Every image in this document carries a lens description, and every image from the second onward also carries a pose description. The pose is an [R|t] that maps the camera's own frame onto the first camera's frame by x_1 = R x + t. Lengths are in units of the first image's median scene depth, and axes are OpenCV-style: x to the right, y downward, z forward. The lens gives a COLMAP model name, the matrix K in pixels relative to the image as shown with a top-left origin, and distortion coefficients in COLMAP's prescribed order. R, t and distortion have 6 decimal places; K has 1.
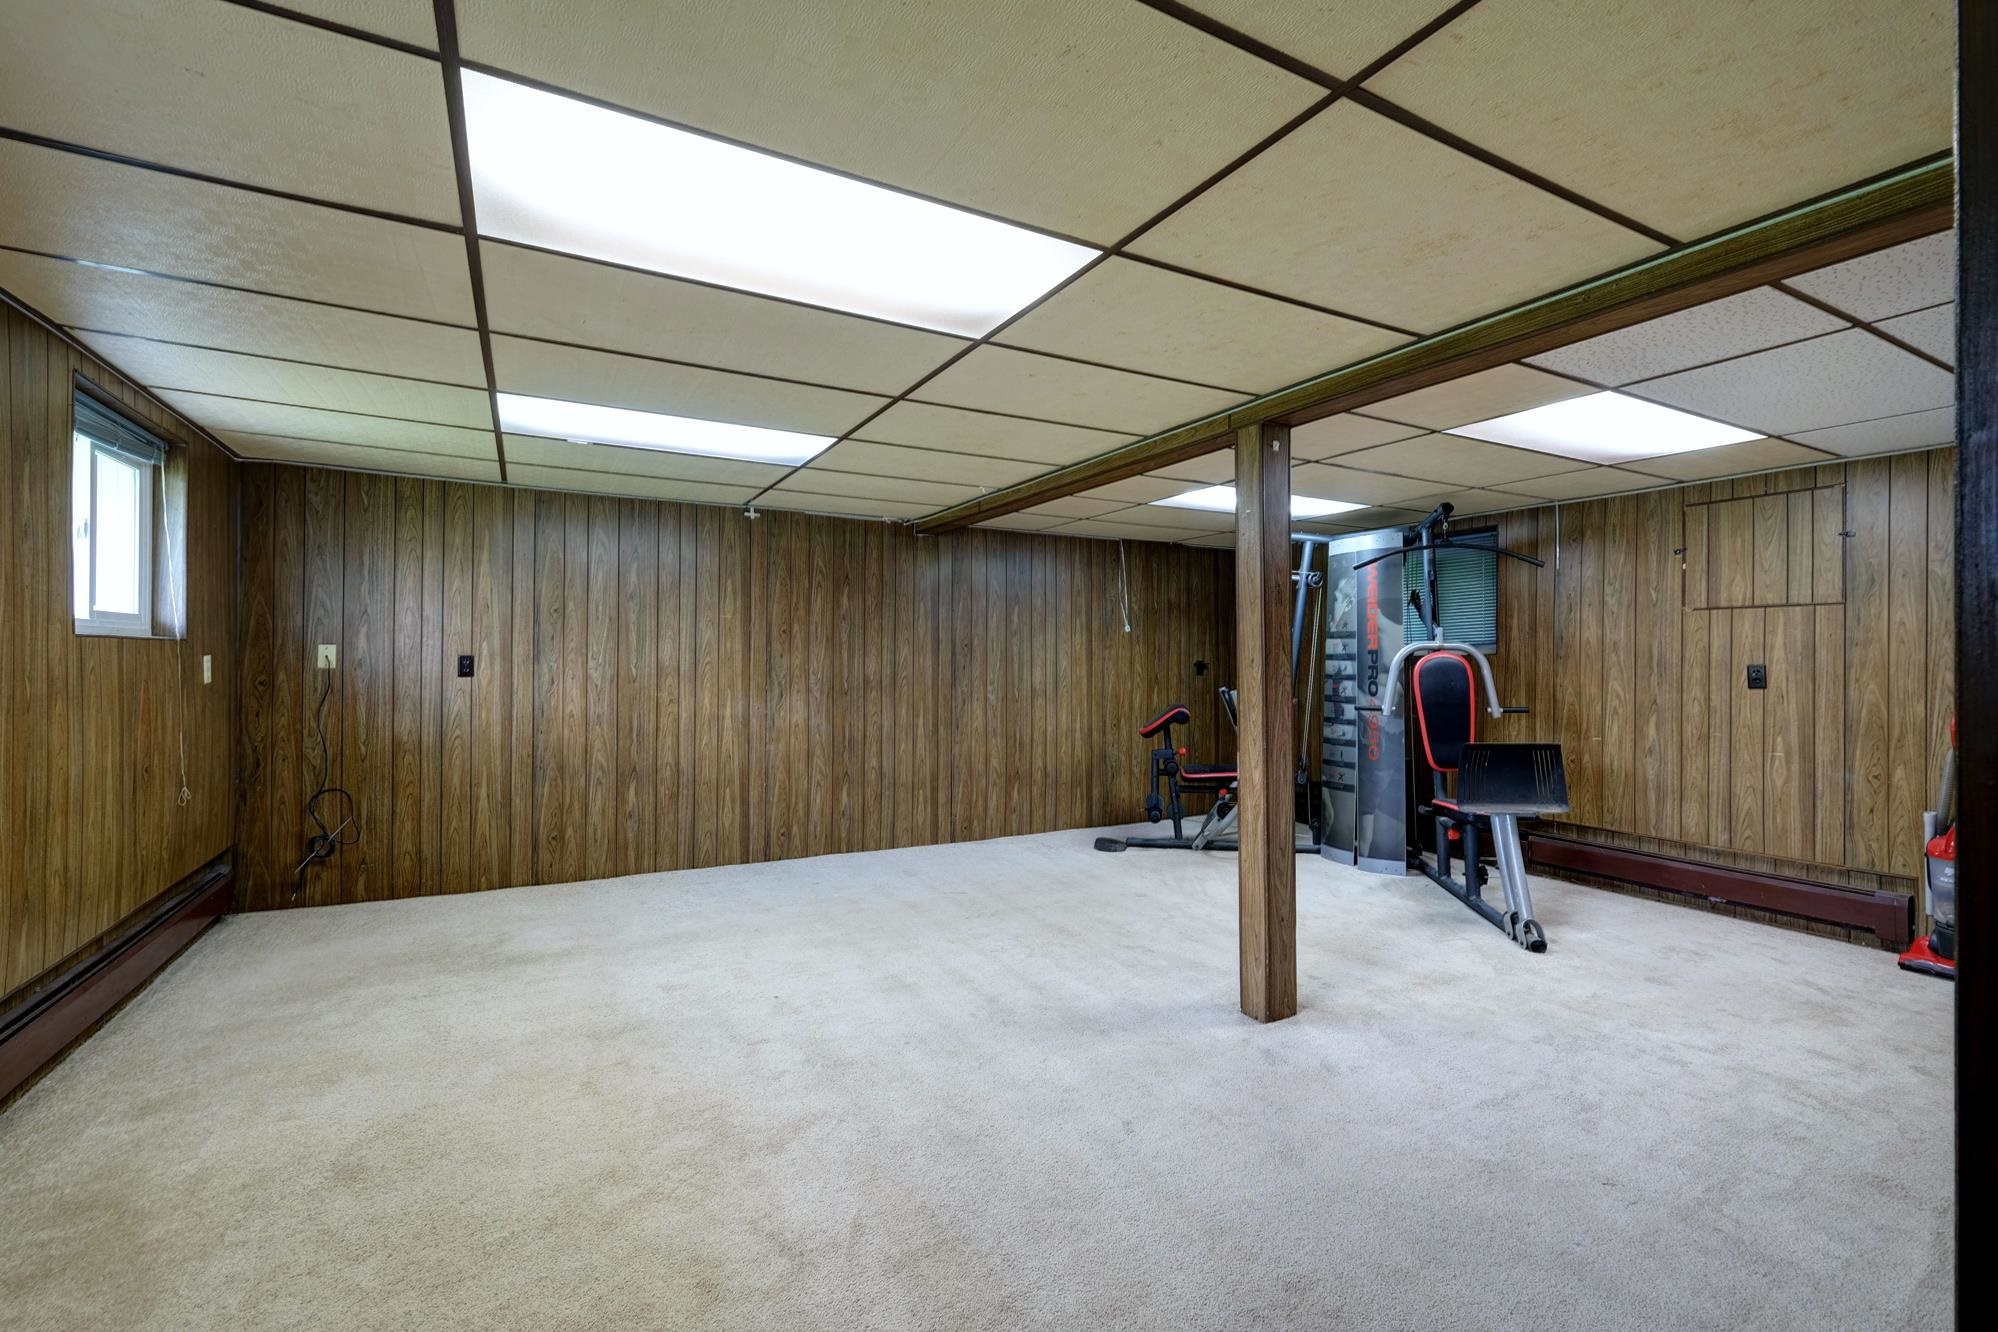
lens RADIAL K [[862.3, 0, 999.0], [0, 862.3, 666.0], [0, 0, 1]] dist [-0.024090, 0.000042]
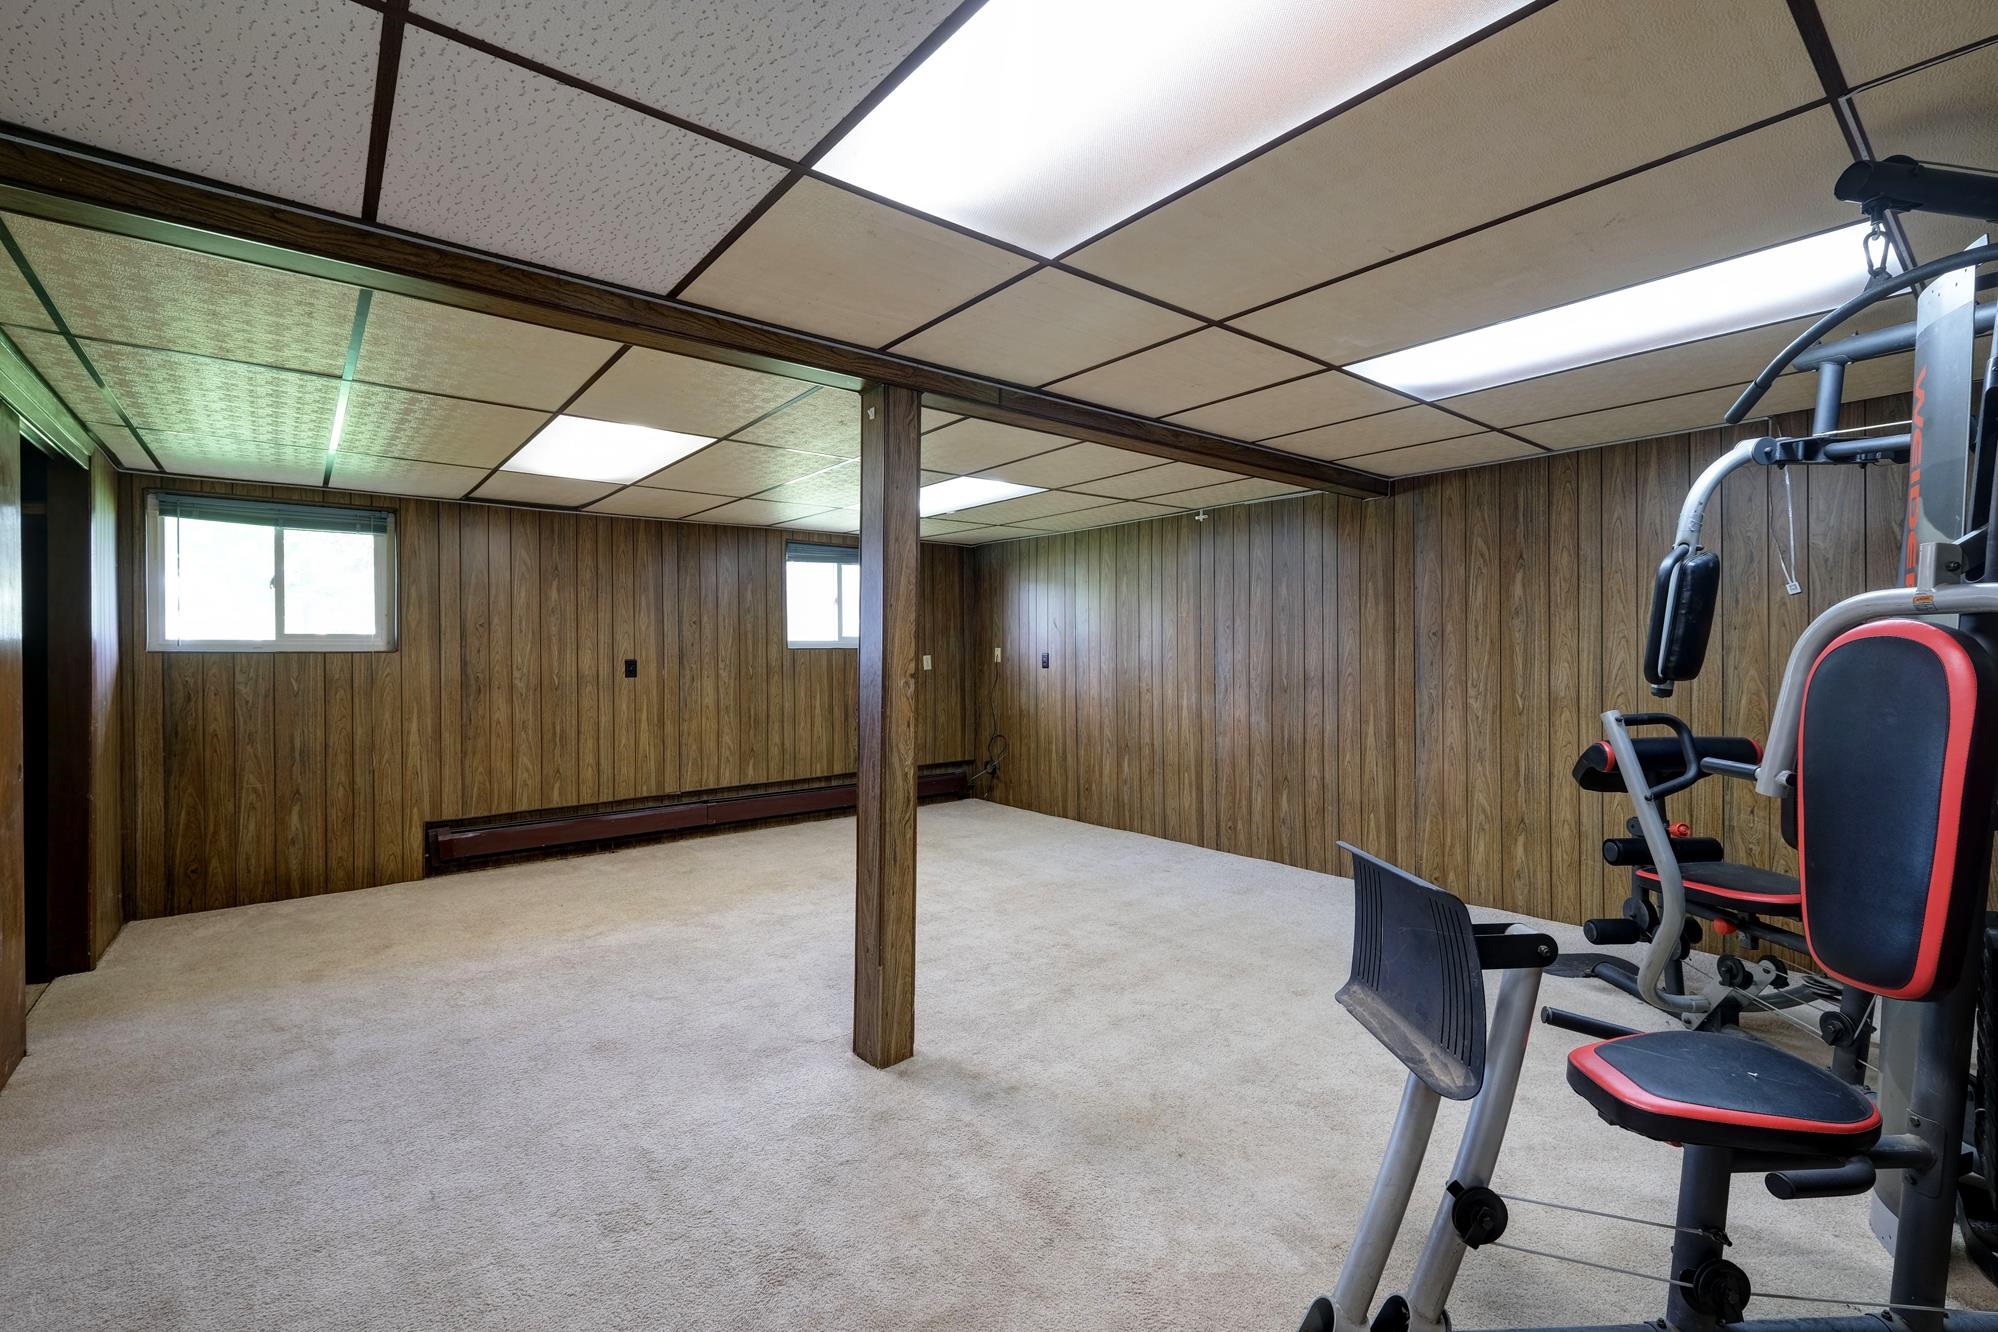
lens RADIAL K [[869.7, 0, 996.1], [0, 869.7, 657.2], [0, 0, 1]] dist [-0.000388, -0.000041]
pose [[0.181775, -0.000727, -0.983340, 0.712909], [0.002809, 0.999996, -0.000220, -0.004706], [0.983336, -0.002722, 0.181777, 0.554319]]
